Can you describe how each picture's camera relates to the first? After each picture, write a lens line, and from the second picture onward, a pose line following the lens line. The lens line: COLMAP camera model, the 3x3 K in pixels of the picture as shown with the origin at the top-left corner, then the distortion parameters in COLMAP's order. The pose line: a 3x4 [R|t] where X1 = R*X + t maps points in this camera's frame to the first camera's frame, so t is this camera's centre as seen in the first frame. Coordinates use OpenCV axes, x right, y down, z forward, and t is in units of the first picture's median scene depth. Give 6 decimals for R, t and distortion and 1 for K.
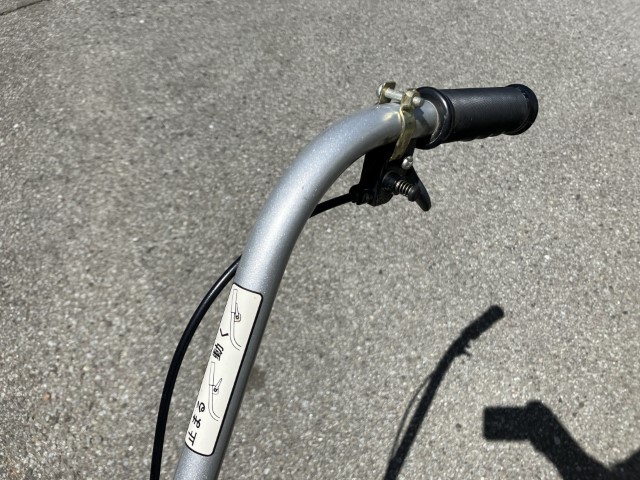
lens RADIAL K [[527.1, 0, 312.2], [0, 527.1, 242.2], [0, 0, 1]] dist [0.031246, -0.051249]
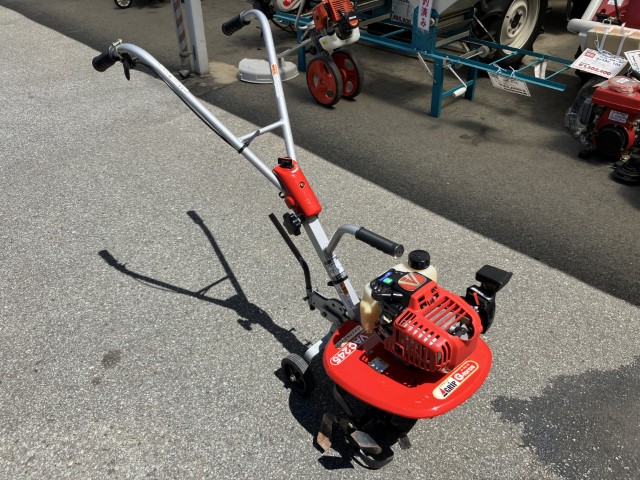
lens RADIAL K [[527.1, 0, 322.9], [0, 527.1, 237.7], [0, 0, 1]] dist [0.031246, -0.051249]
pose [[-0.080526, -0.601318, 0.794941, -0.964517], [0.807349, 0.428370, 0.405816, -0.007008], [-0.584554, 0.674474, 0.450979, -0.198536]]
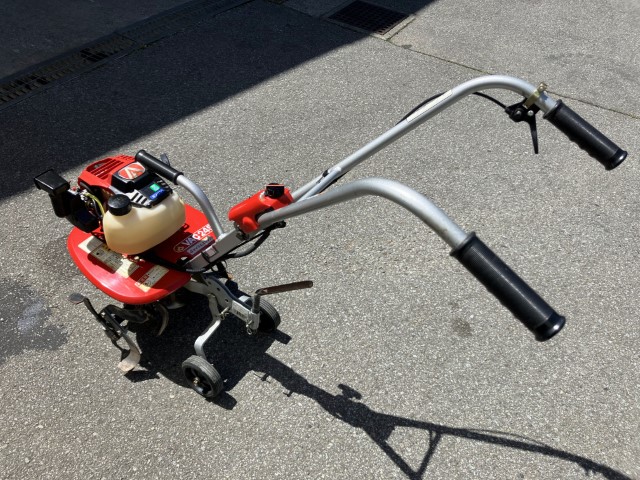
lens RADIAL K [[527.1, 0, 313.6], [0, 527.1, 229.8], [0, 0, 1]] dist [0.031246, -0.051249]
pose [[0.337286, 0.630987, -0.698636, 0.488307], [-0.774271, 0.608066, 0.175386, 0.133337], [0.535484, 0.481778, 0.693648, -0.281333]]
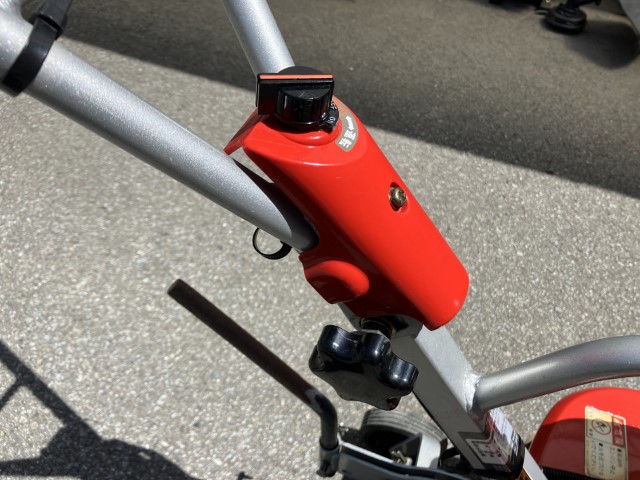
lens RADIAL K [[527.1, 0, 324.3], [0, 527.1, 247.0], [0, 0, 1]] dist [0.031246, -0.051249]
pose [[-0.521672, -0.678263, 0.517512, -0.230845], [0.618438, 0.117221, 0.777042, 0.147445], [-0.587702, 0.725409, 0.358312, 0.155321]]
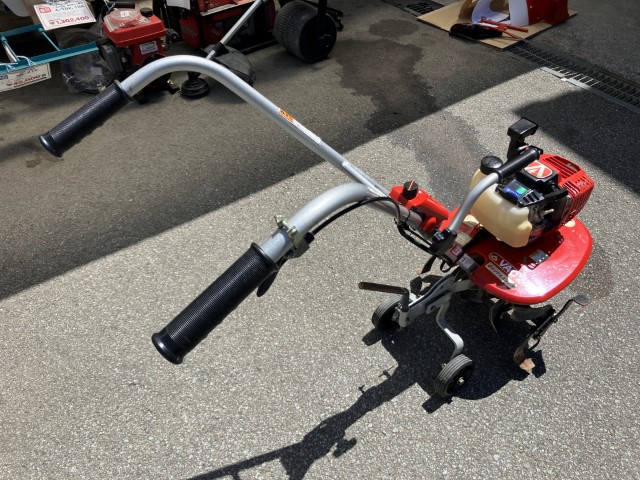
lens RADIAL K [[527.1, 0, 320.7], [0, 527.1, 241.3], [0, 0, 1]] dist [0.031246, -0.051249]
pose [[-0.998968, -0.036699, 0.026761, 0.002532], [0.030585, -0.107967, 0.993684, -0.449265], [-0.033578, 0.993477, 0.108978, 0.184723]]
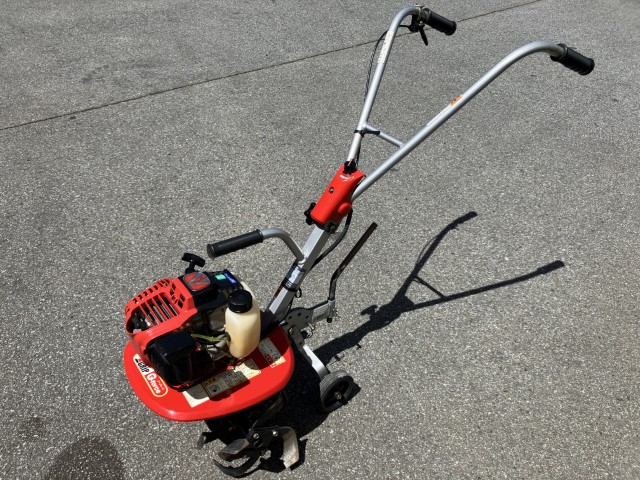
lens RADIAL K [[527.1, 0, 309.5], [0, 527.1, 239.6], [0, 0, 1]] dist [0.031246, -0.051249]
pose [[0.999596, 0.001740, -0.028363, -0.141351], [-0.008966, 0.966445, -0.256717, 0.633600], [0.026964, 0.256868, 0.966070, -0.665402]]
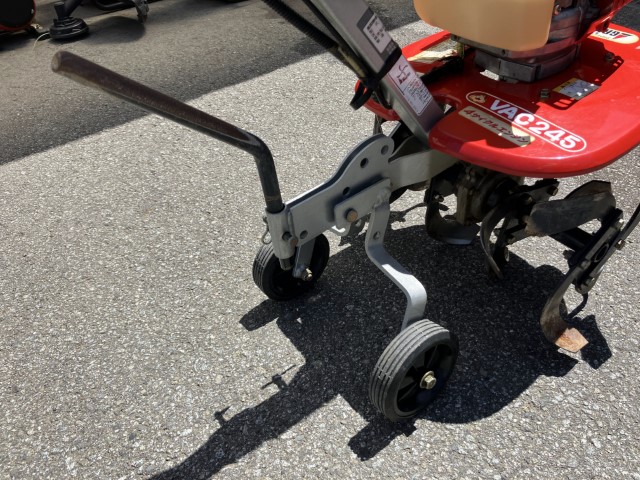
lens RADIAL K [[527.1, 0, 319.5], [0, 527.1, 242.3], [0, 0, 1]] dist [0.031246, -0.051249]
pose [[-0.999004, 0.030258, 0.032792, -0.171939], [0.032240, -0.018571, 0.999308, 0.080857], [0.030846, 0.999370, 0.017577, 0.421152]]
